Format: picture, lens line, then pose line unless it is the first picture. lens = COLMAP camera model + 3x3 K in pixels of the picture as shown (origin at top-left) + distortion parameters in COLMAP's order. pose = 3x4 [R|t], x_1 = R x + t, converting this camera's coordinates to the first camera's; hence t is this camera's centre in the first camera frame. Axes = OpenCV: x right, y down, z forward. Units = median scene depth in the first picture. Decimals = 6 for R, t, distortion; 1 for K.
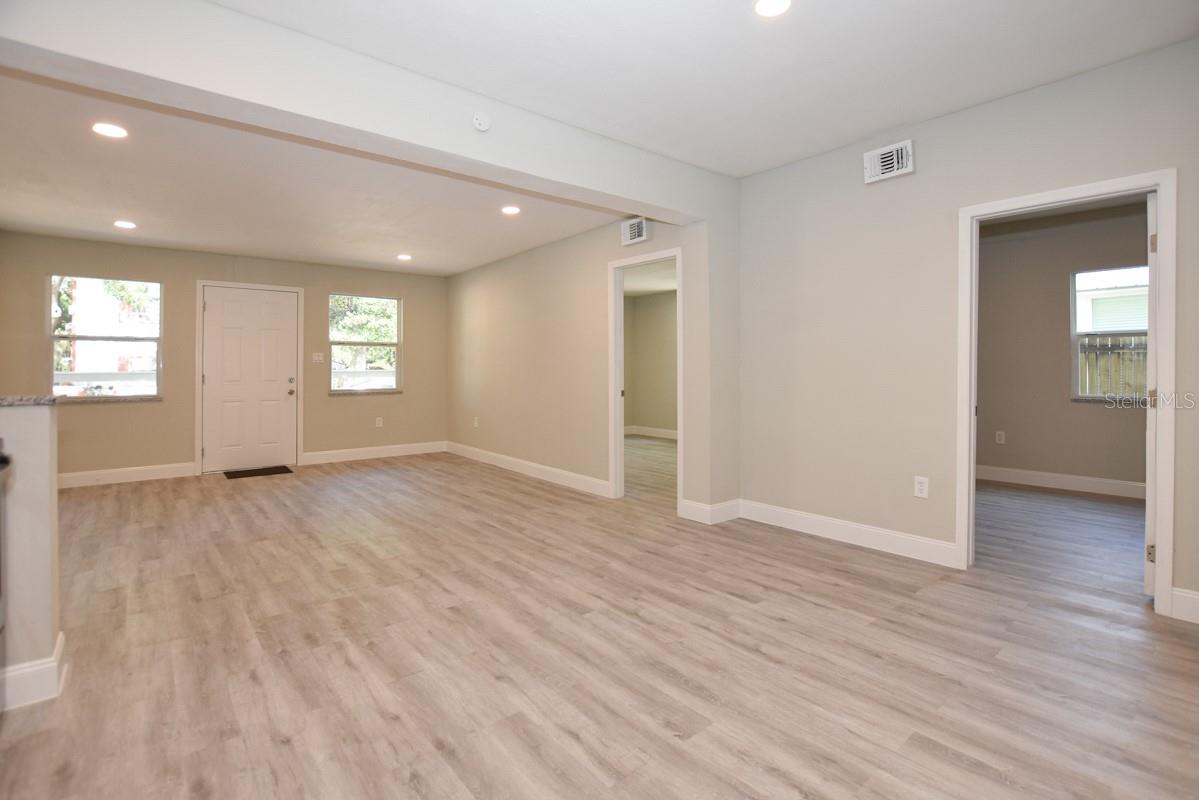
lens RADIAL K [[612.0, 0, 728.1], [0, 612.0, 371.8], [0, 0, 1]] dist [-0.031014, 0.000785]
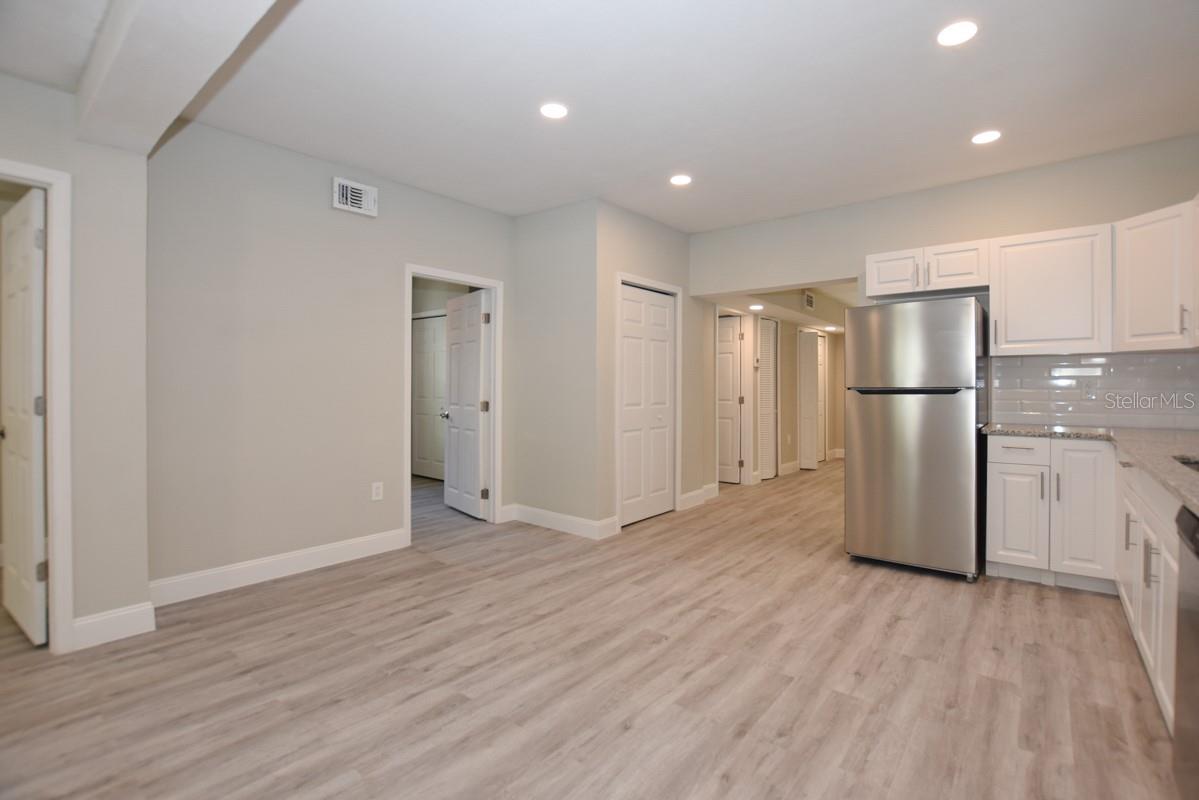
lens RADIAL K [[451.6, 0, 647.2], [0, 451.6, 389.8], [0, 0, 1]] dist [-0.020596, 0.000106]
pose [[-0.082296, -0.004224, 0.996599, -0.750415], [-0.001106, 0.999991, 0.004147, -0.011167], [-0.996607, -0.000761, -0.082300, 0.723742]]
